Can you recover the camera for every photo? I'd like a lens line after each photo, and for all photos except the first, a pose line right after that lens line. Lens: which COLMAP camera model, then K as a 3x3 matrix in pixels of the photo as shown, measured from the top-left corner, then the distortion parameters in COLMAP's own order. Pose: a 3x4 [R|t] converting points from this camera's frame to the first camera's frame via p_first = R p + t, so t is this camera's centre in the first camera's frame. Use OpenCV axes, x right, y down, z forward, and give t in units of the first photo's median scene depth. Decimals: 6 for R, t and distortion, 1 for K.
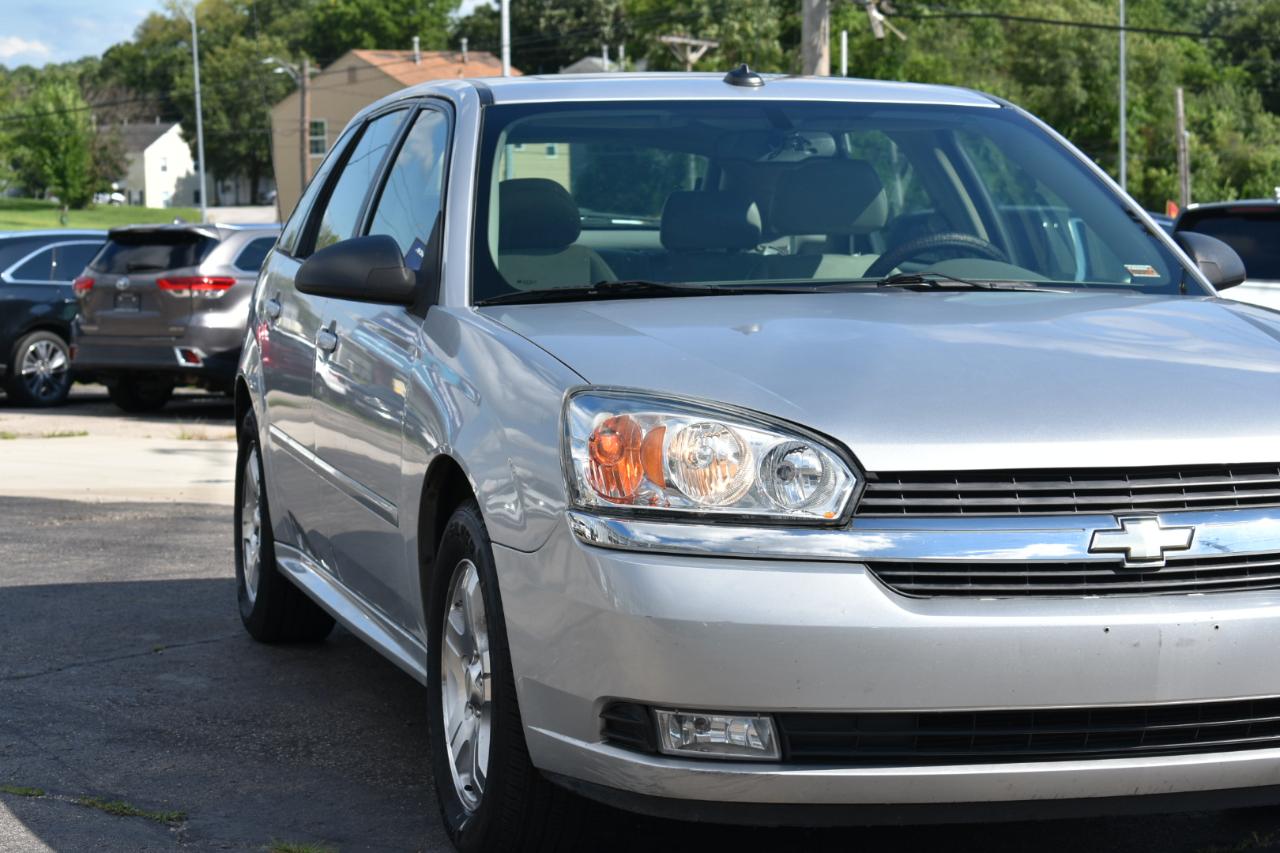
lens RADIAL K [[2921.3, 0, 640.0], [0, 2921.3, 426.5], [0, 0, 1]] dist [-0.065896, 0.449984]
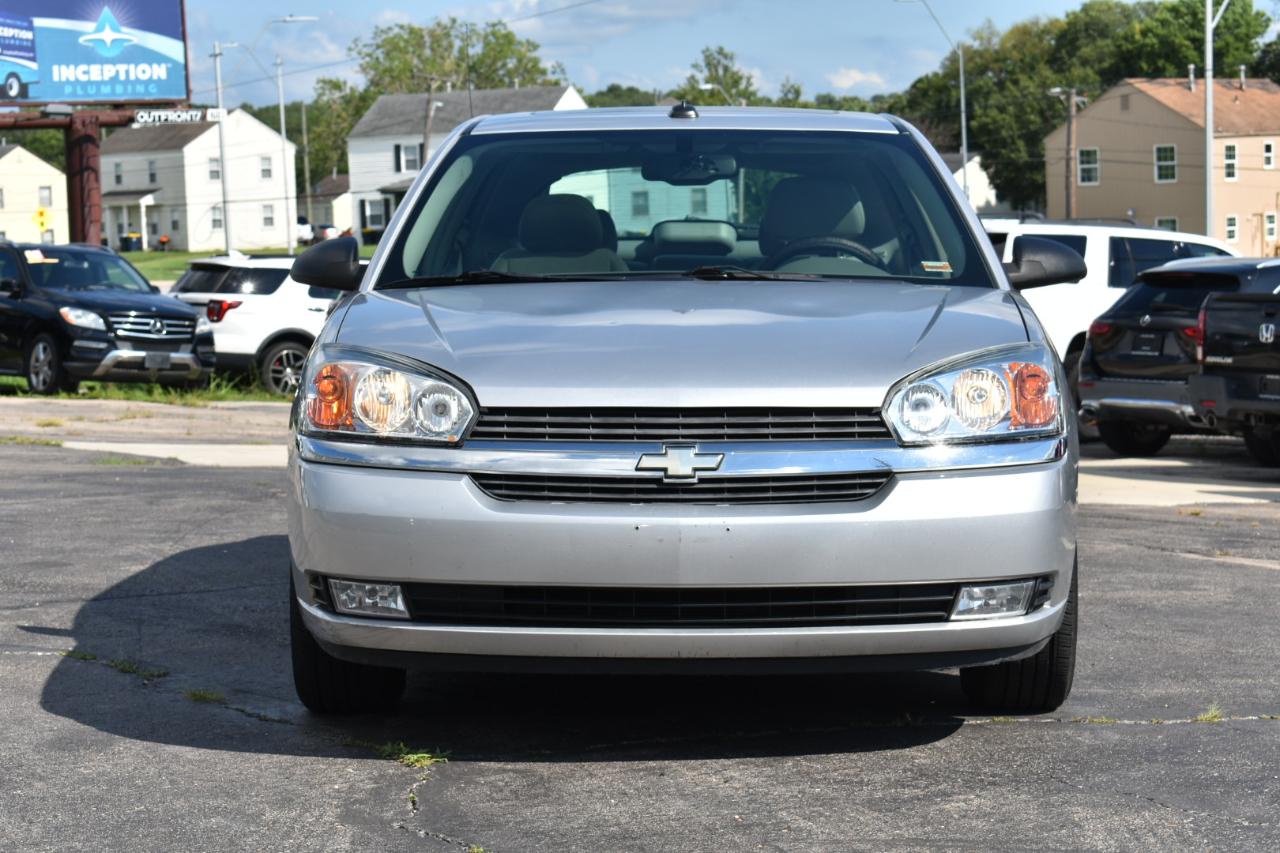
lens RADIAL K [[2921.3, 0, 640.0], [0, 2921.3, 426.5], [0, 0, 1]] dist [-0.065896, 0.449984]
pose [[0.962223, 0.016946, -0.271733, 0.507544], [-0.019617, 0.999782, -0.007115, 0.032286], [0.271554, 0.012177, 0.962346, -0.268978]]
